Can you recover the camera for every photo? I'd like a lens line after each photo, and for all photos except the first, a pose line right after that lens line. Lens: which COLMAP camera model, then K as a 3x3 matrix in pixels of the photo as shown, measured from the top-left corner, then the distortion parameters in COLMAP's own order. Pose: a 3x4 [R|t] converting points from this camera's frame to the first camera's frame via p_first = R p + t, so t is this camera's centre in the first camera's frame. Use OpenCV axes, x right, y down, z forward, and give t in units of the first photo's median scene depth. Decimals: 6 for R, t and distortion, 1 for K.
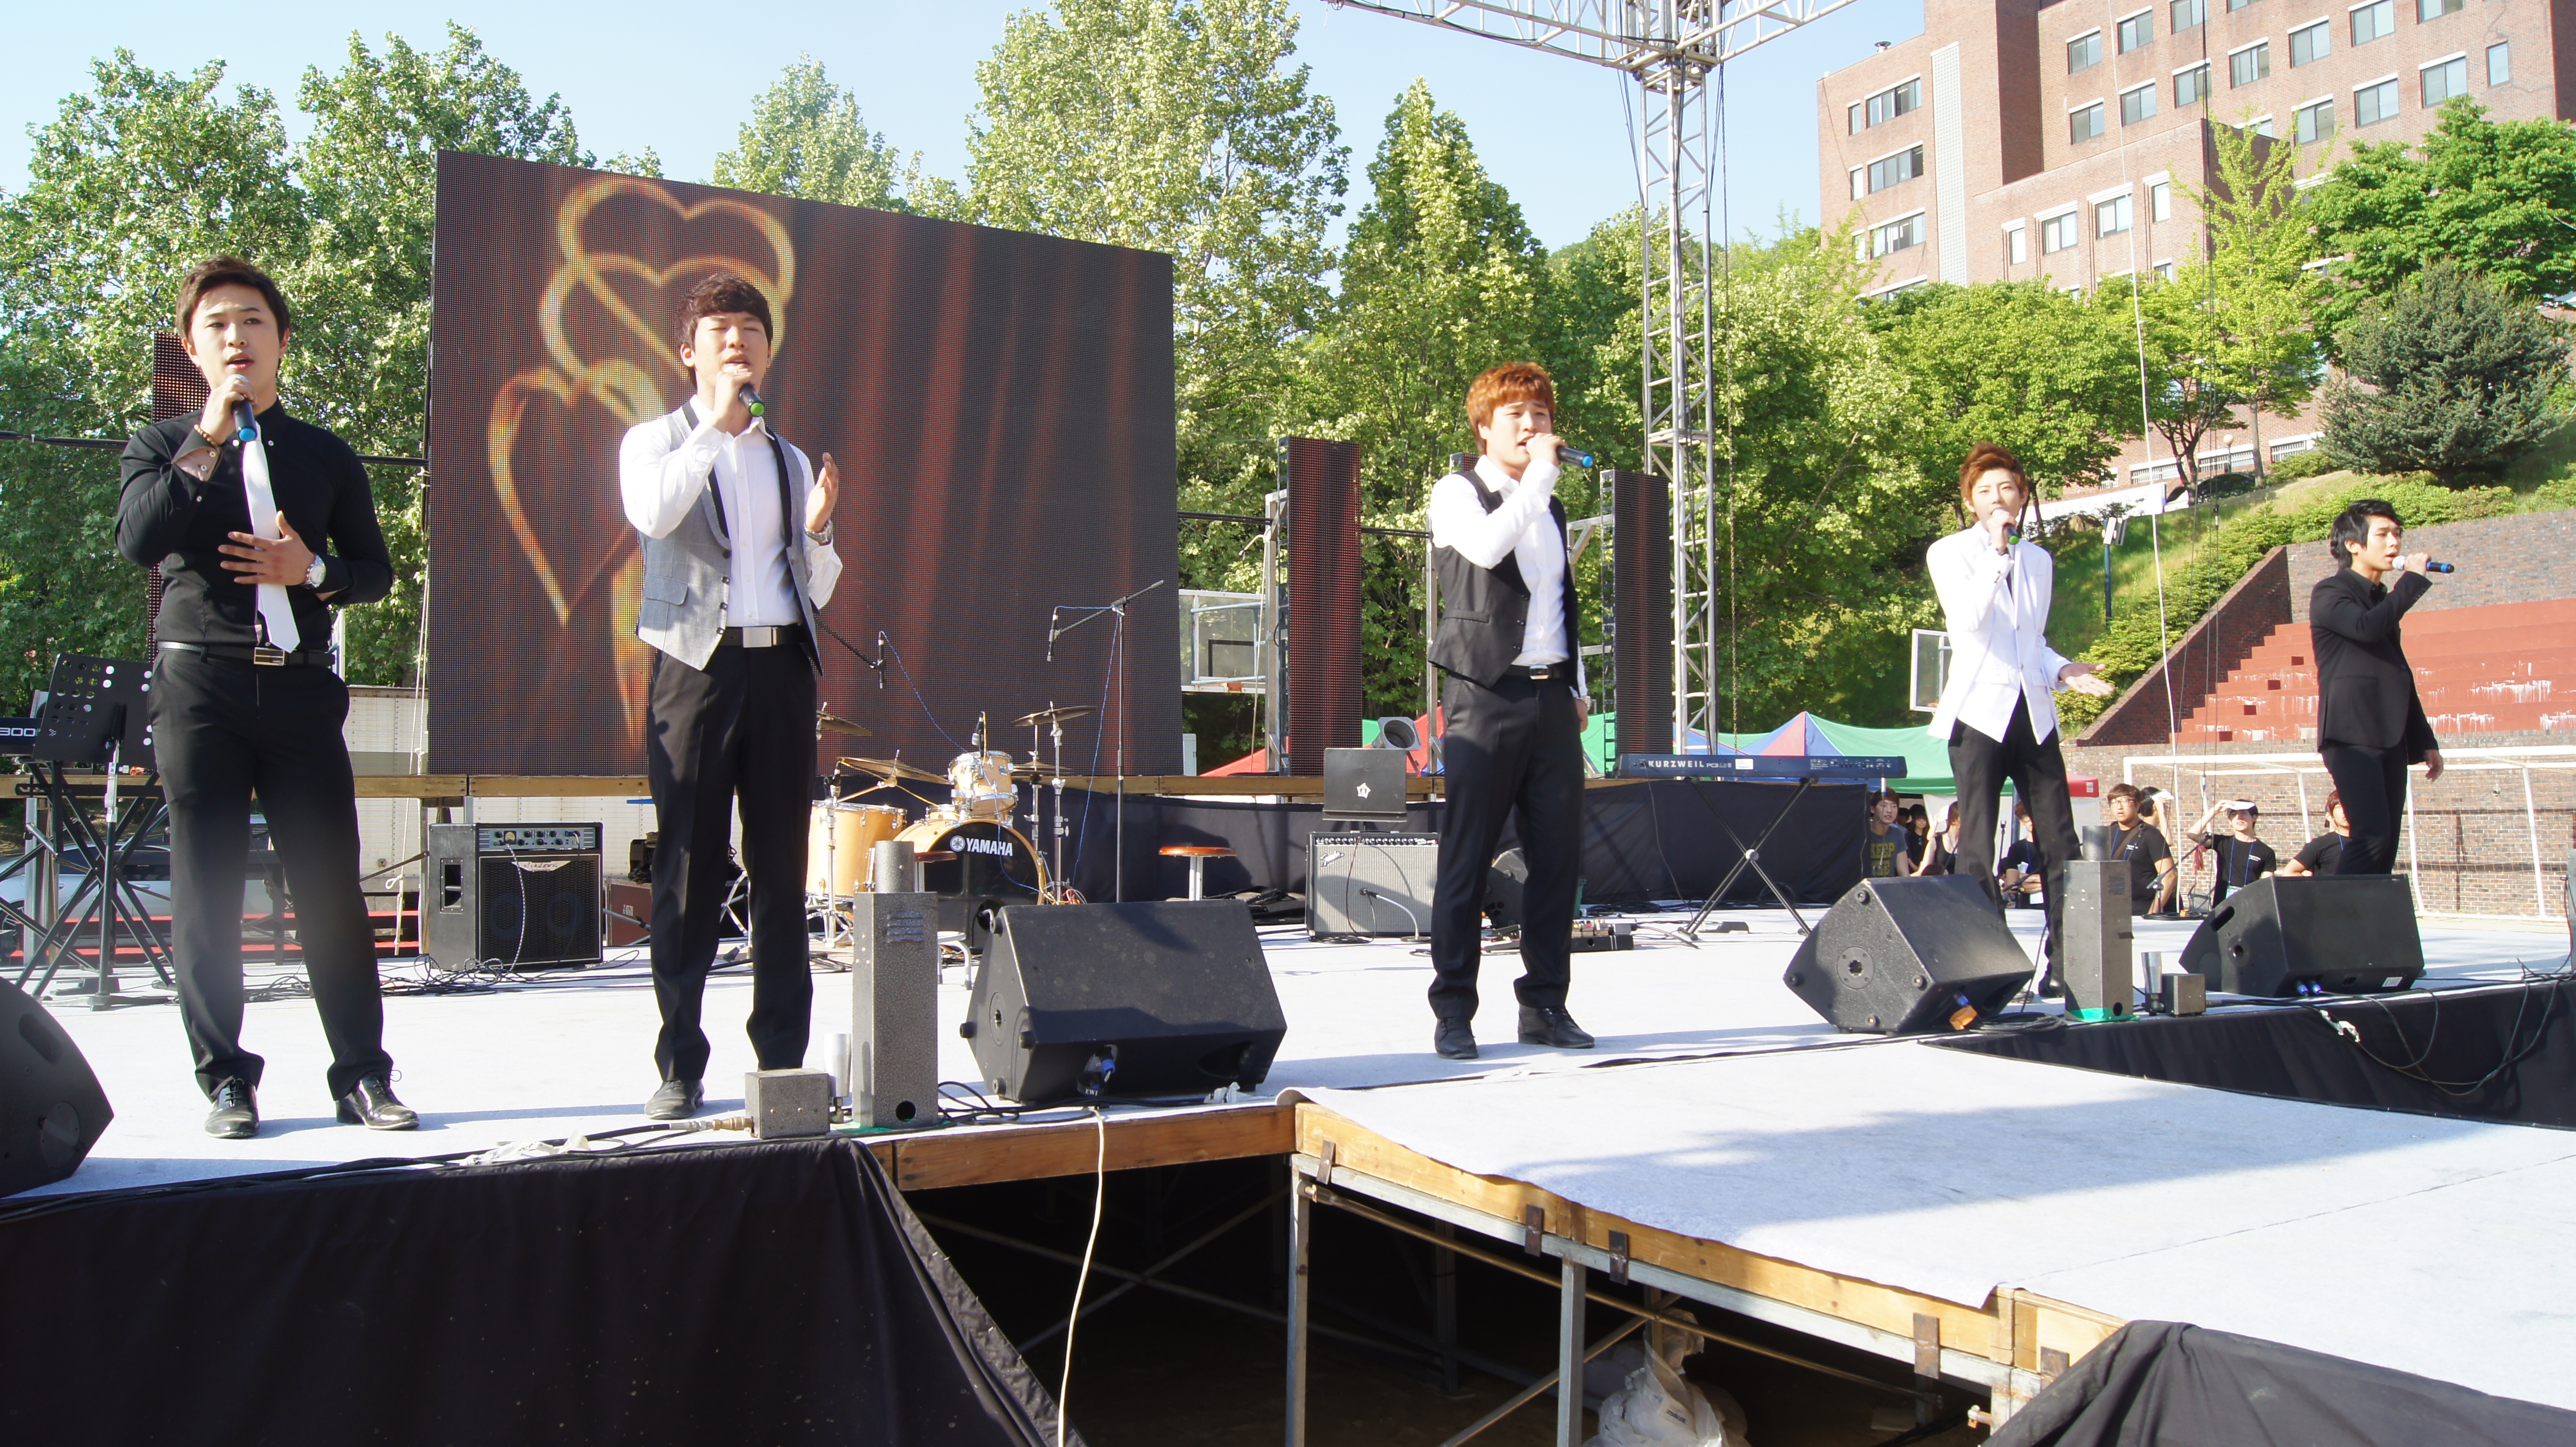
lens RADIAL K [[2004.6, 0, 1284.4], [0, 2004.6, 742.9], [0, 0, 1]] dist [-0.081038, -0.002415]
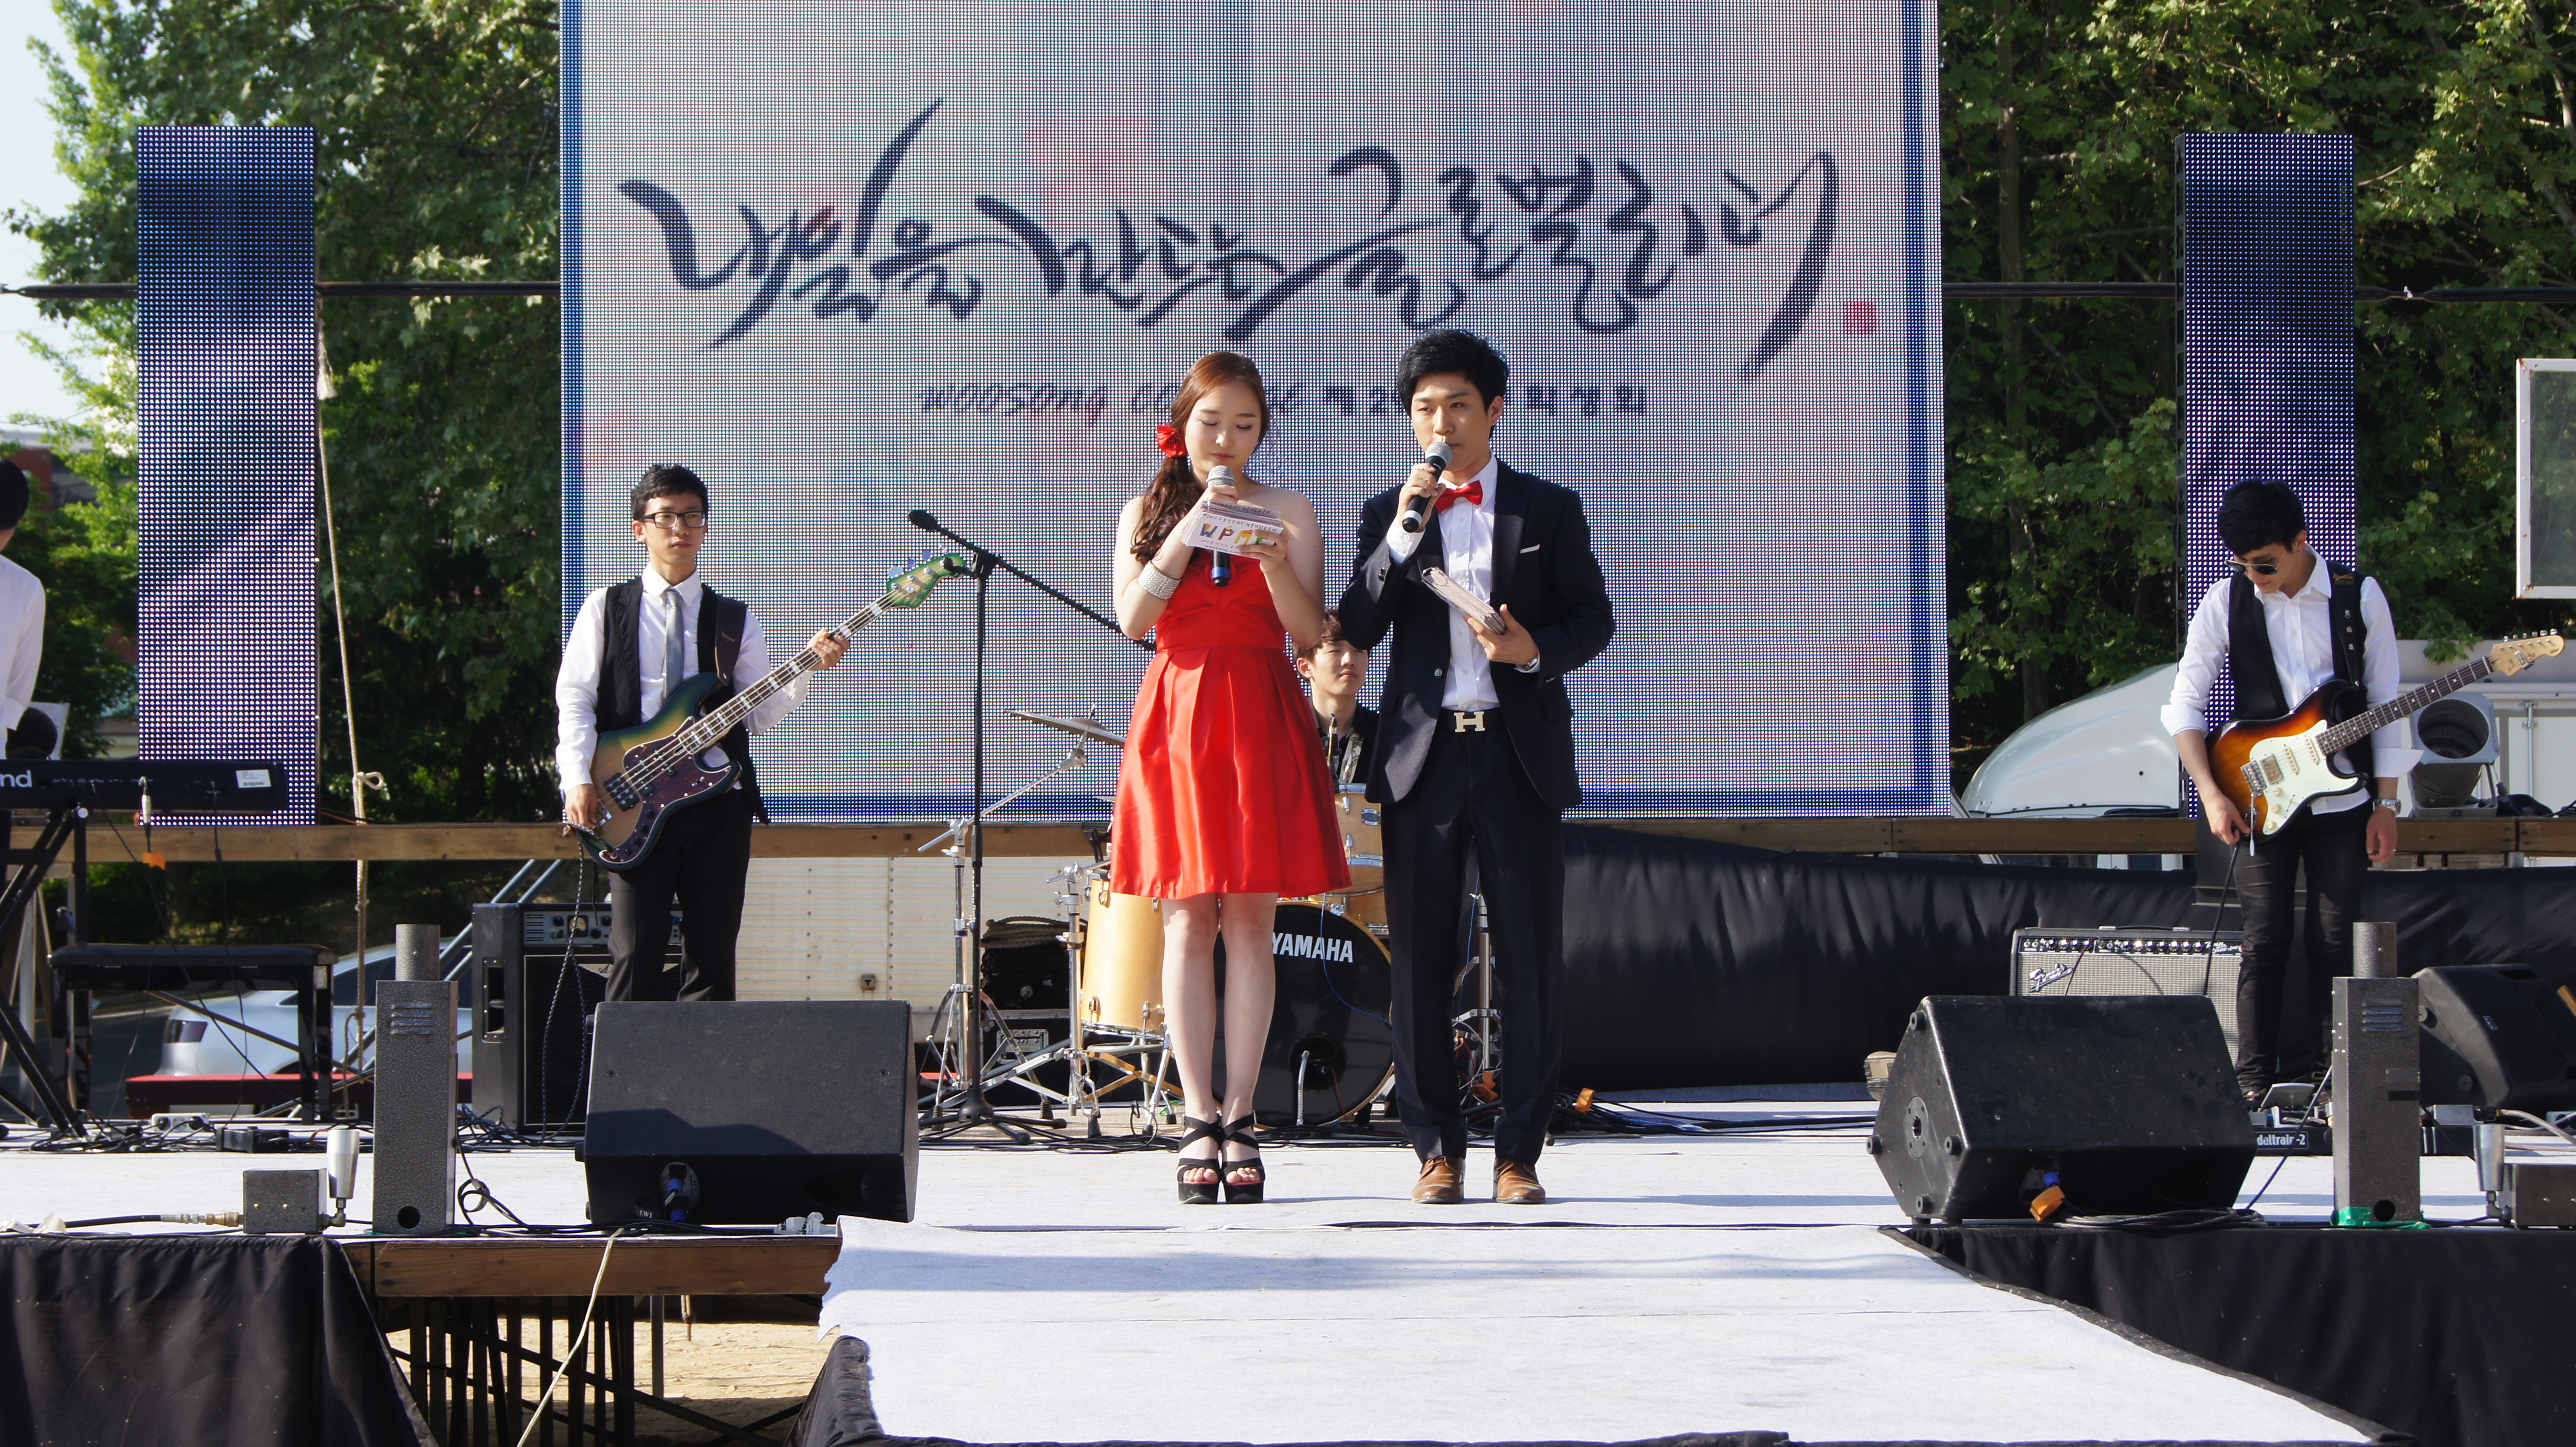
lens RADIAL K [[5929.0, 0, 1283.3], [0, 5929.0, 726.0], [0, 0, 1]] dist [0.023156, 0.248035]
pose [[0.893027, -0.007701, -0.449937, 0.154181], [0.012003, 0.999905, 0.006709, -0.006193], [0.449843, -0.011392, 0.893035, -0.139010]]
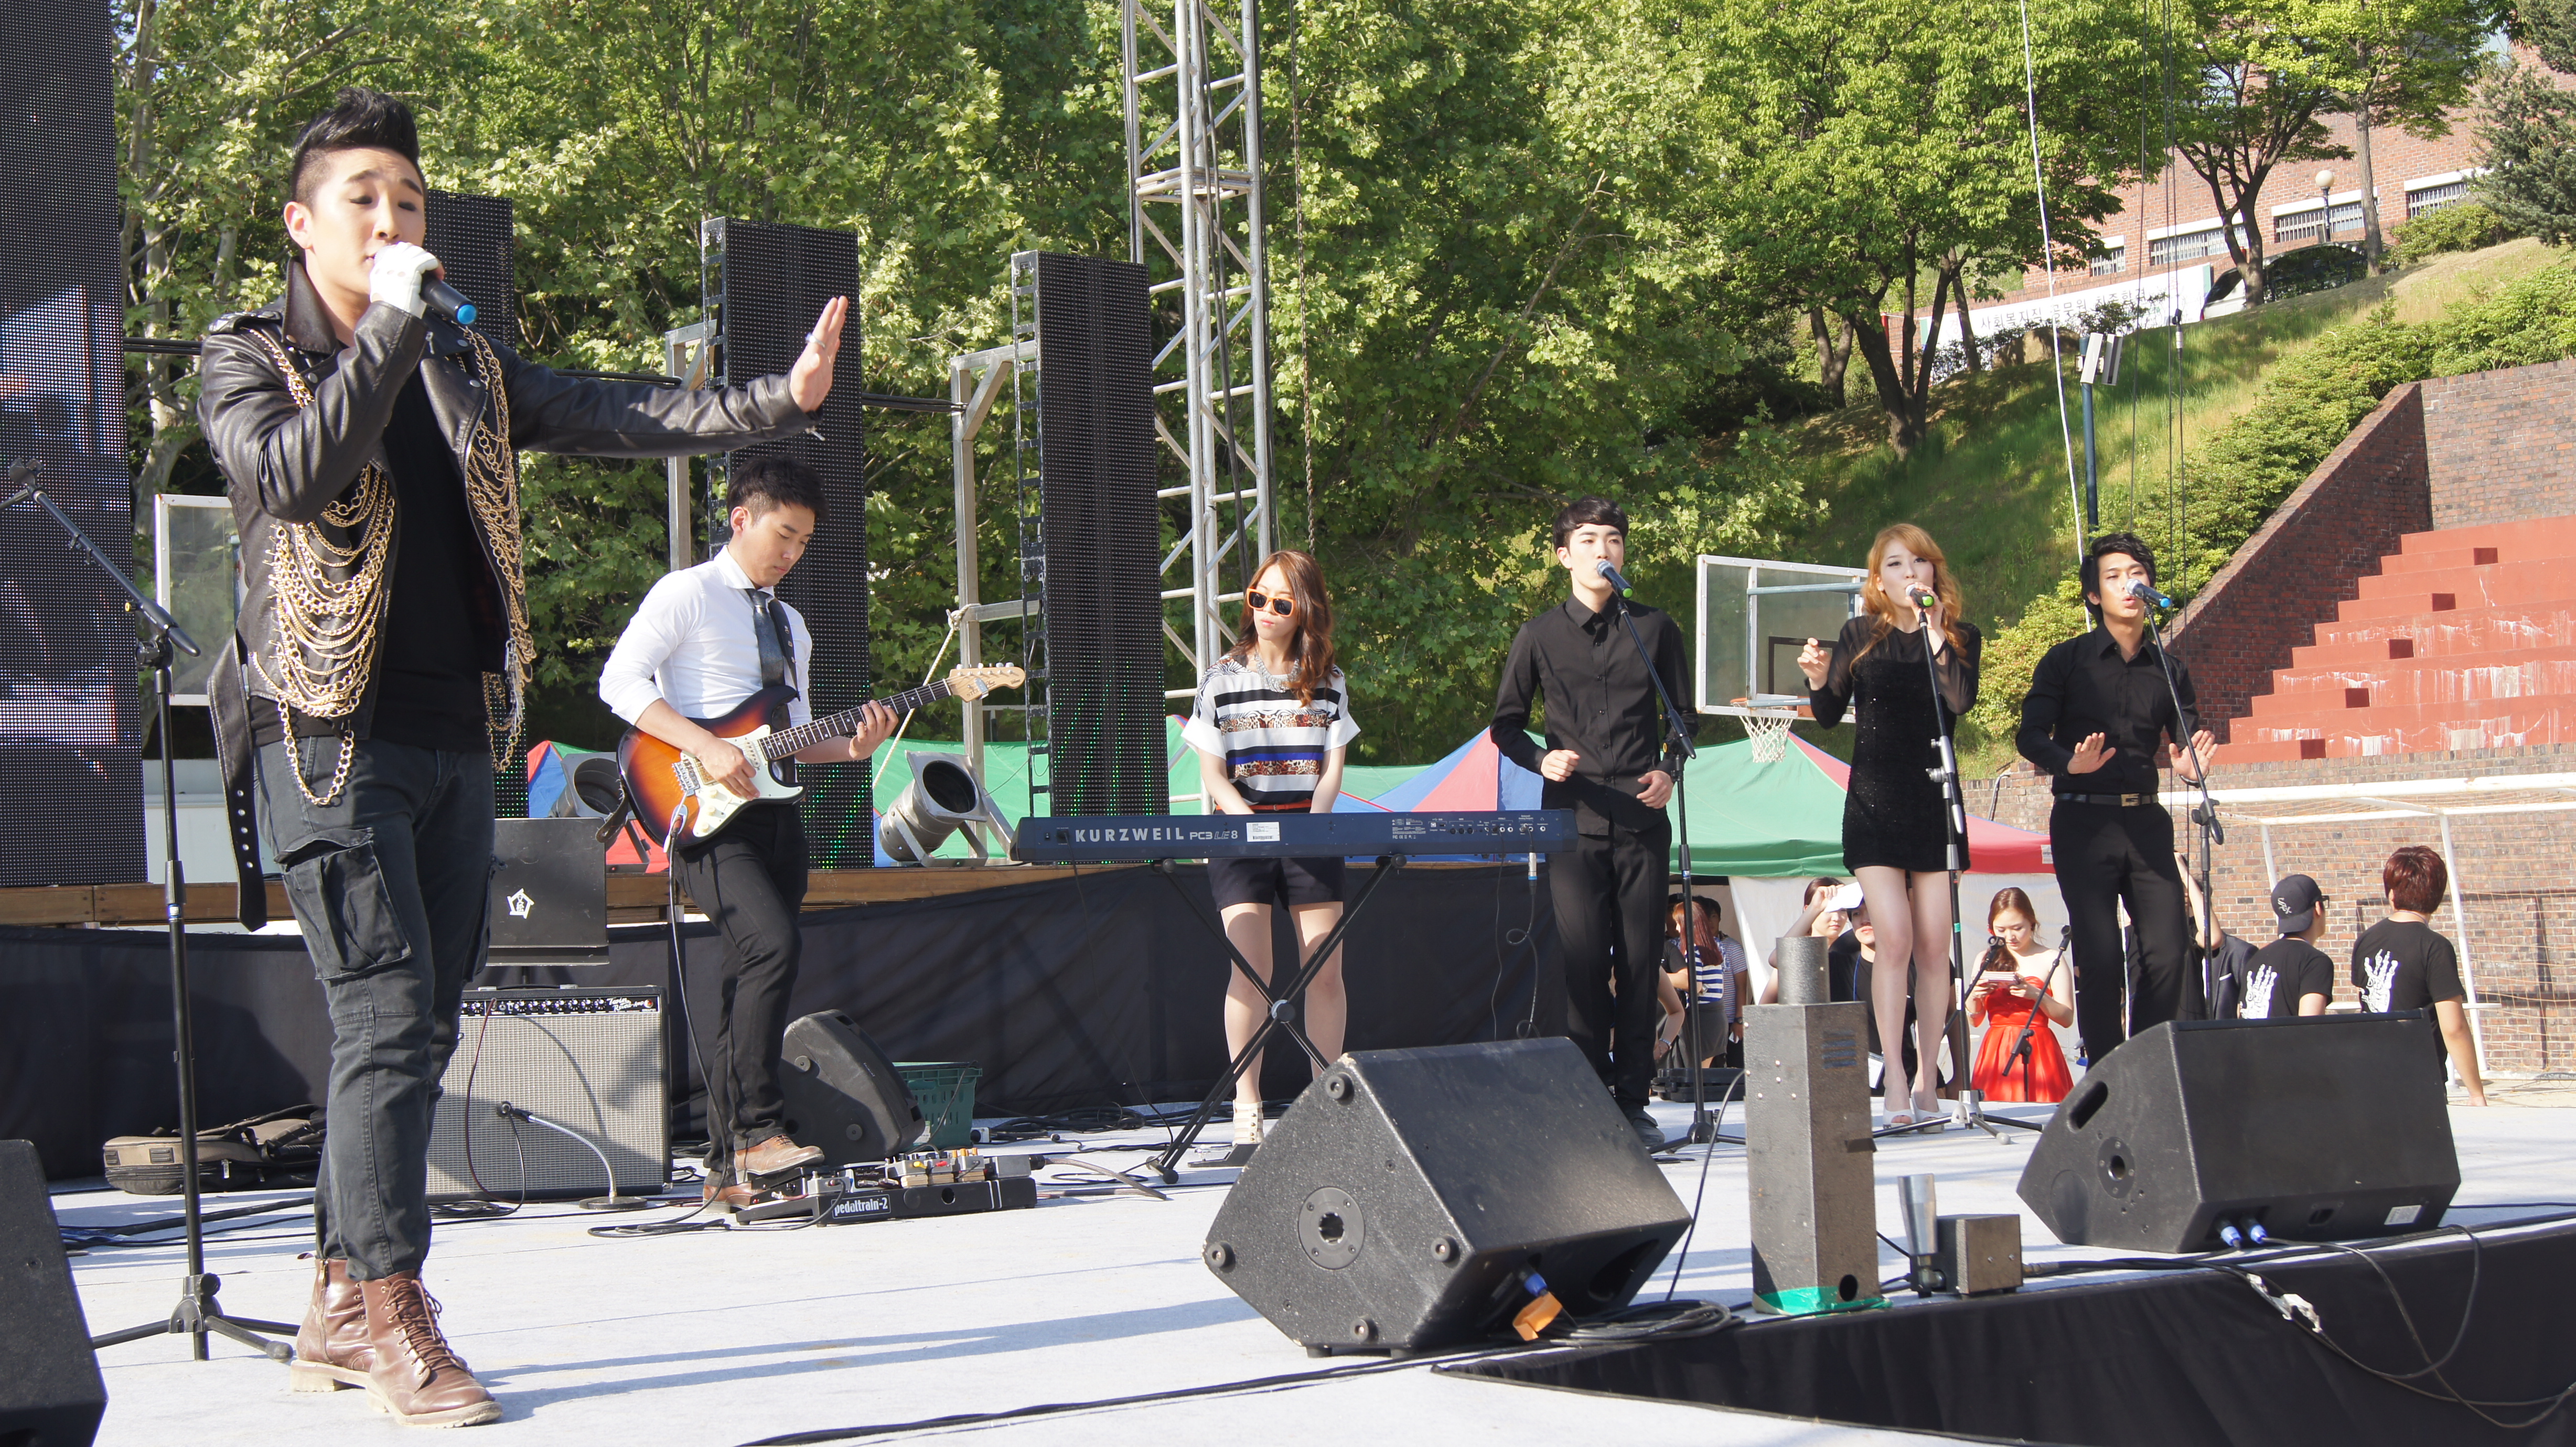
lens RADIAL K [[4050.6, 0, 1288.0], [0, 4050.6, 723.5], [0, 0, 1]] dist [-0.019317, 0.011915]
pose [[0.982506, -0.020948, 0.185049, 0.013003], [0.024212, 0.999588, -0.015398, -0.000208], [-0.184651, 0.019609, 0.982609, -0.004418]]
